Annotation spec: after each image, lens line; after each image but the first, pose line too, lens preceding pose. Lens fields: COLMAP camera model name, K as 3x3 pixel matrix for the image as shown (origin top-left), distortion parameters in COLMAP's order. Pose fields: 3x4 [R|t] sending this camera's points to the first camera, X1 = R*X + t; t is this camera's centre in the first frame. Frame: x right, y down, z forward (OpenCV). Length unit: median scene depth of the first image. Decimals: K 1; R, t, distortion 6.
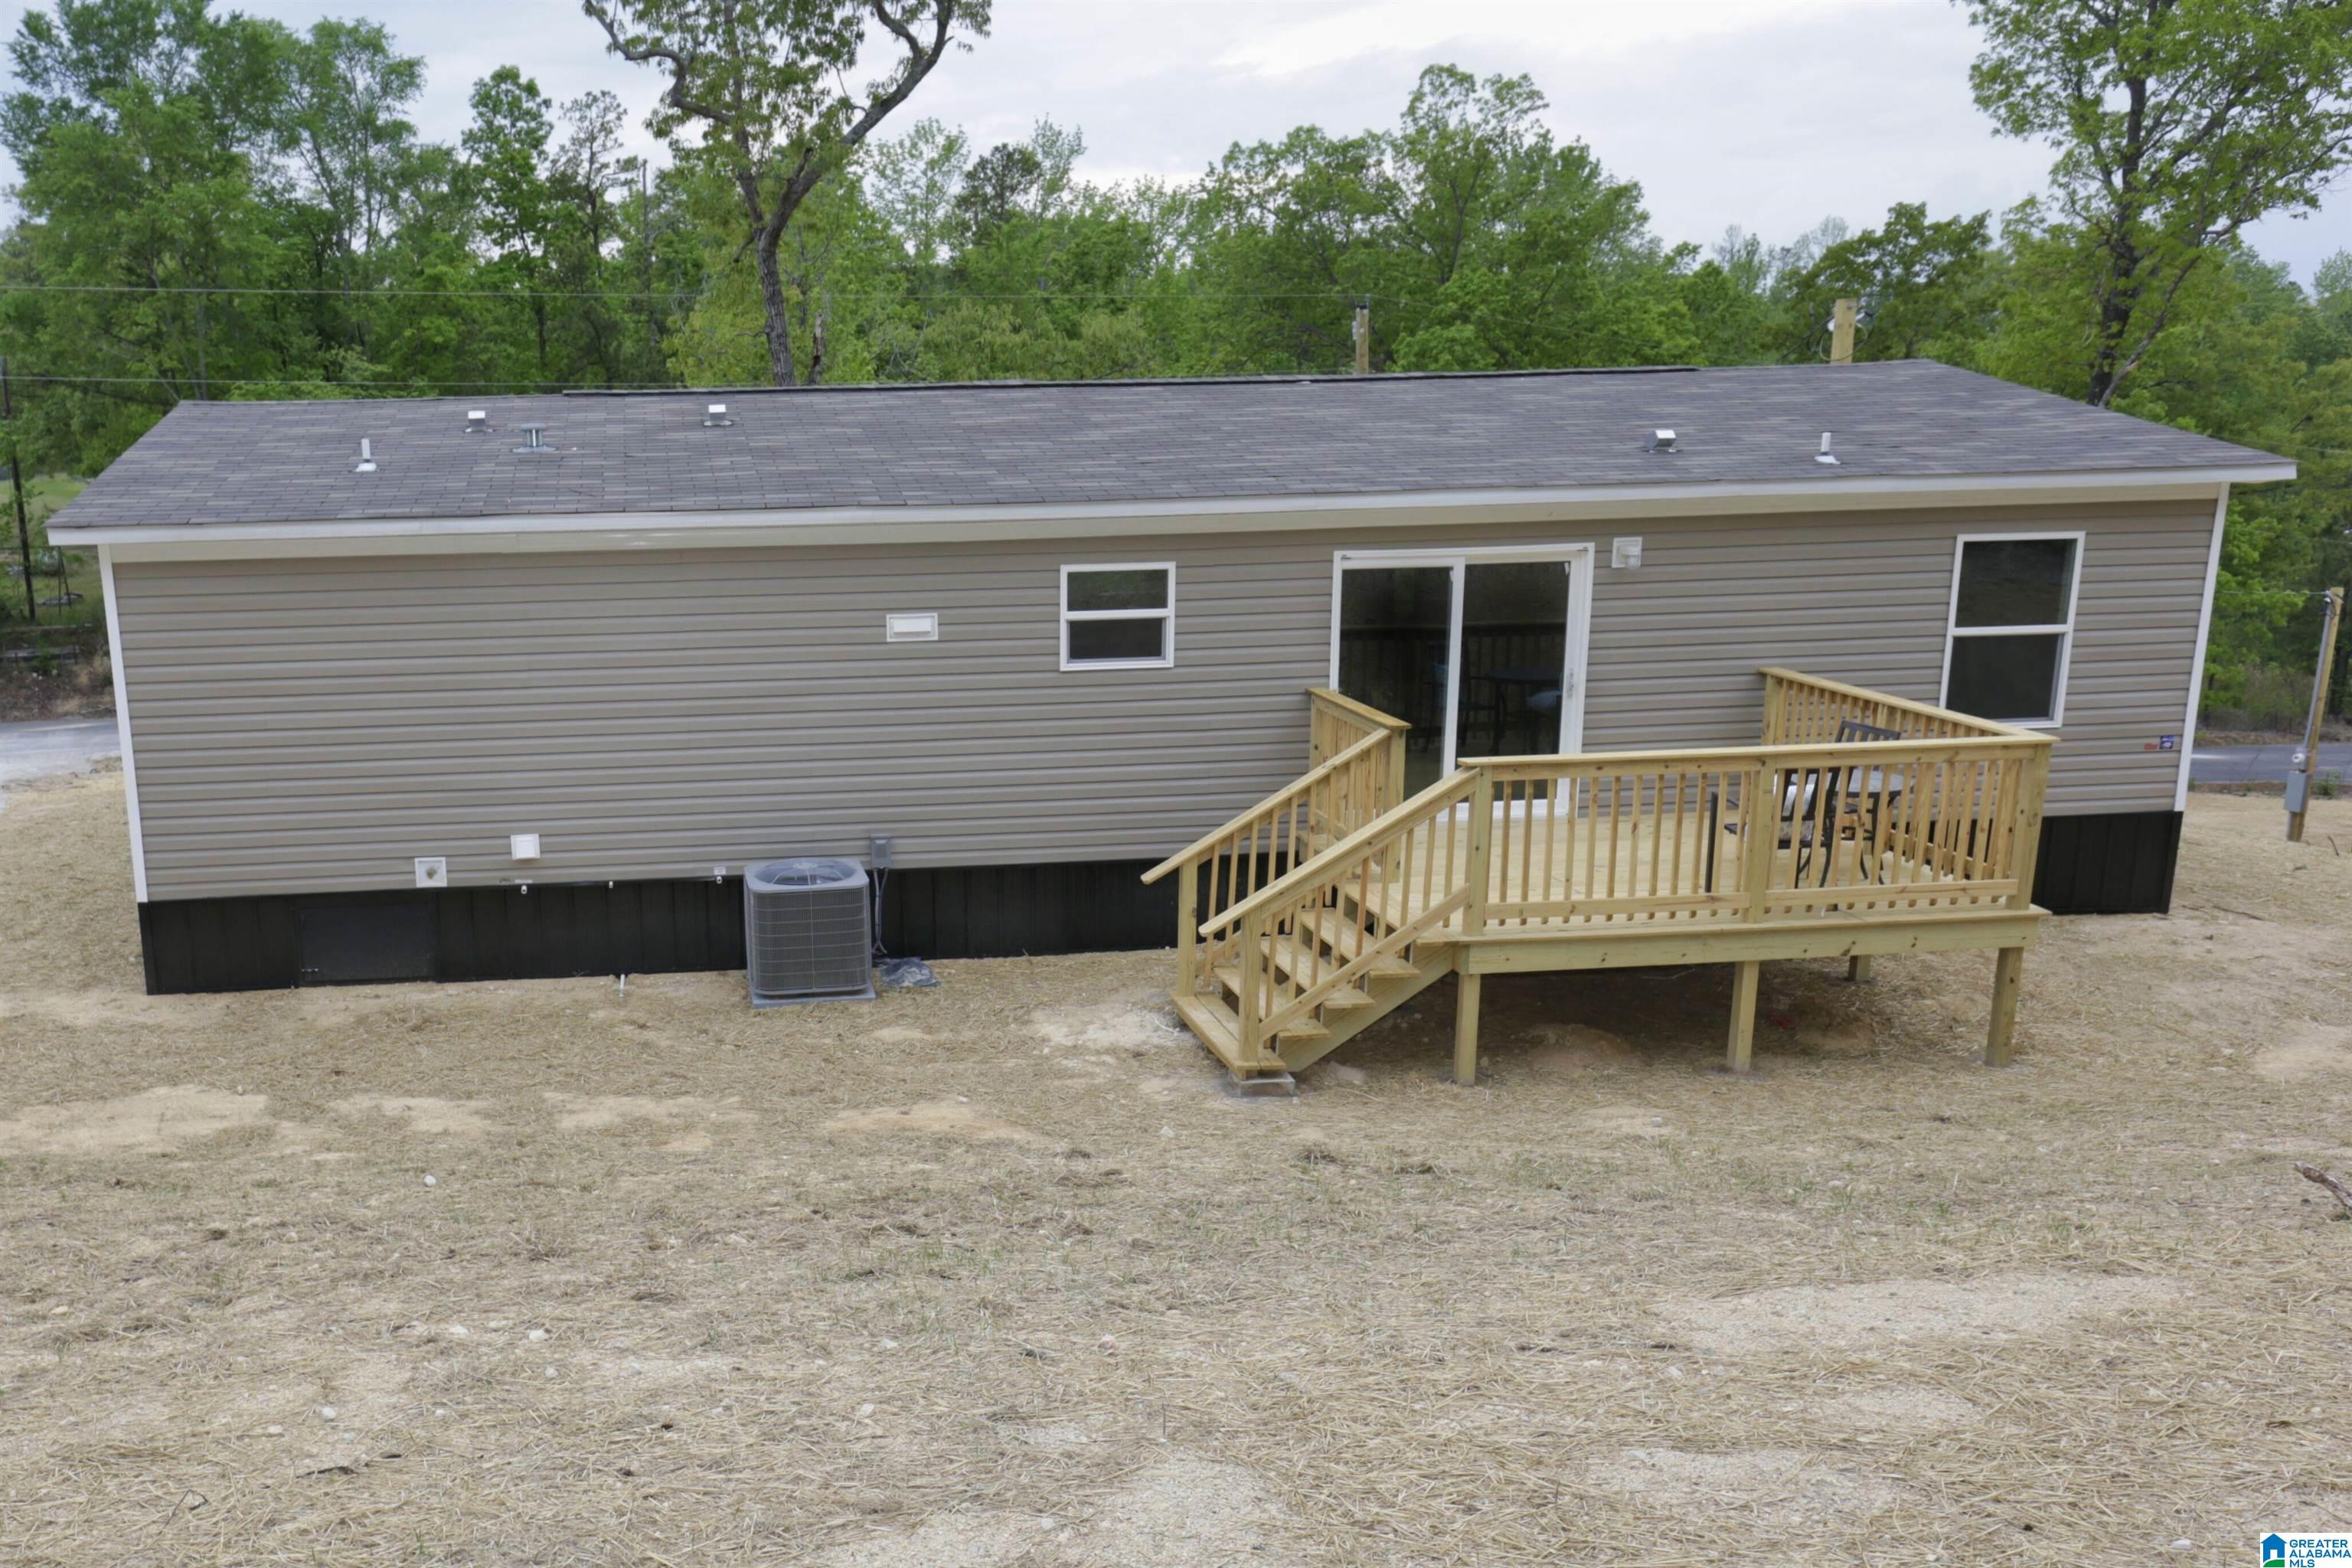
lens RADIAL K [[2091.8, 0, 1176.0], [0, 2091.8, 784.0], [0, 0, 1]] dist [0.001996, 0.003204]
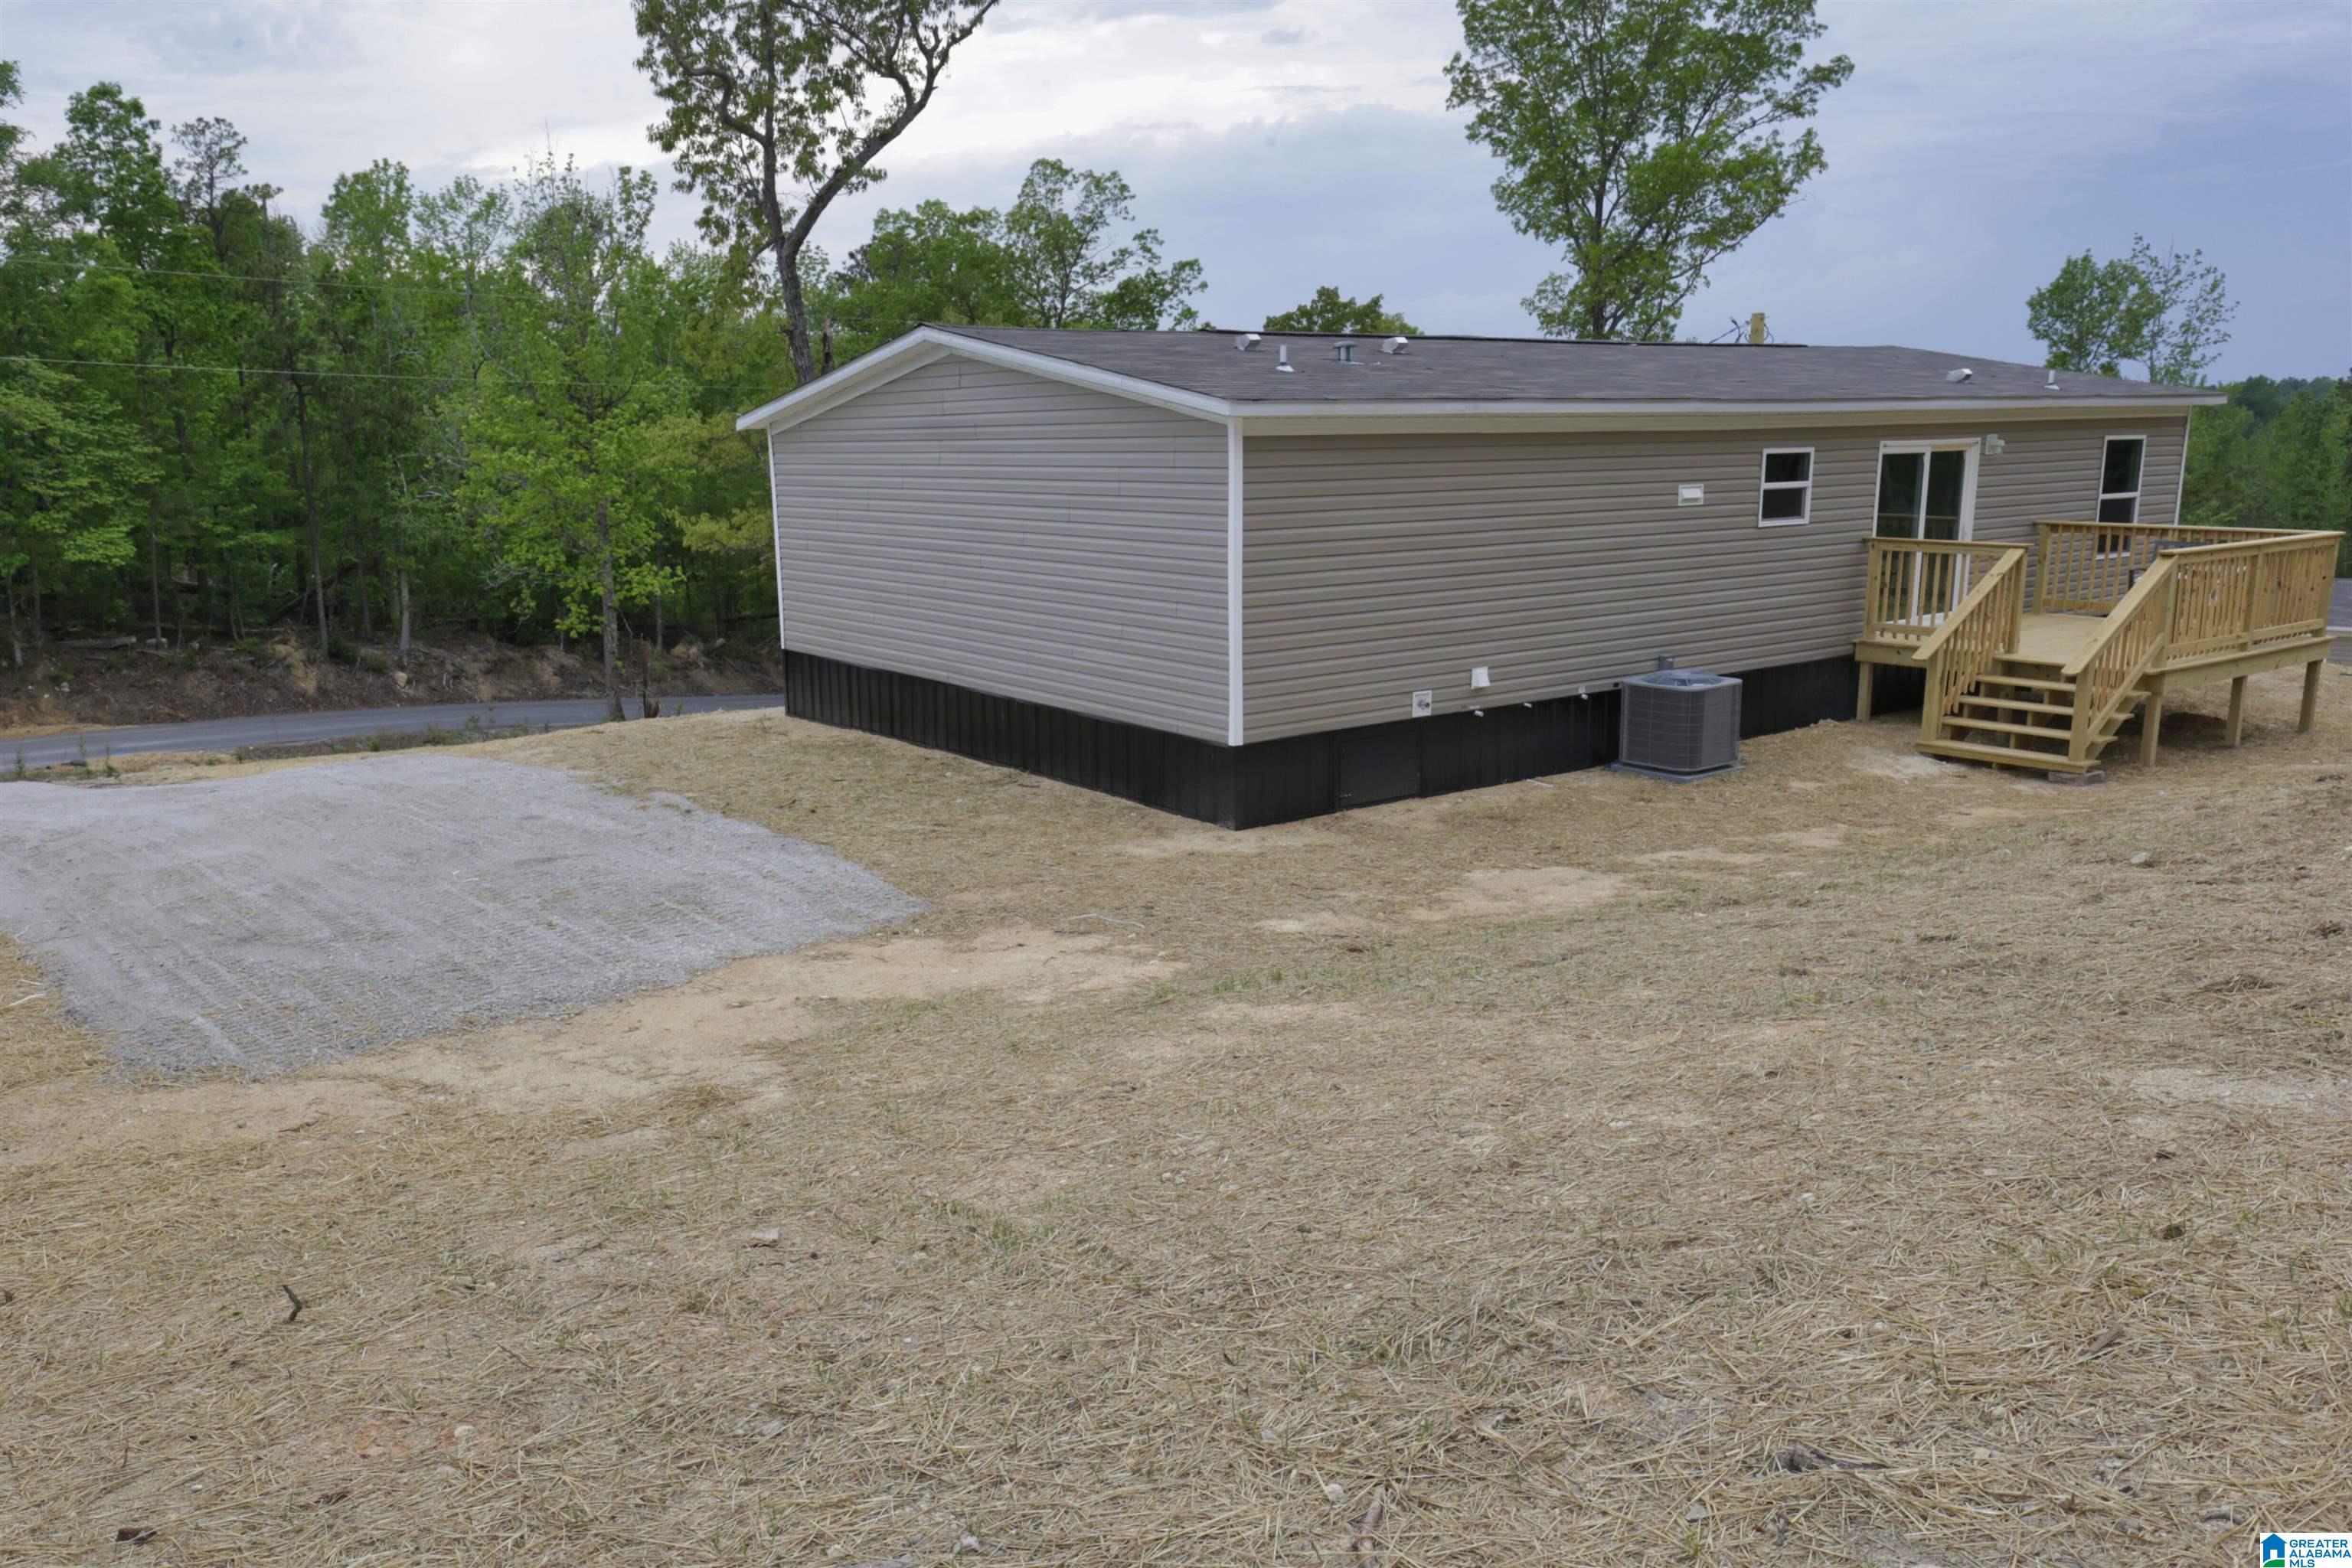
lens RADIAL K [[1694.9, 0, 1174.1], [0, 1694.9, 731.9], [0, 0, 1]] dist [0.002626, 0.004654]
pose [[0.870449, -0.078730, 0.485922, -0.923896], [0.094595, 0.995482, -0.008161, 0.051312], [-0.483084, 0.053070, 0.873964, 0.221812]]
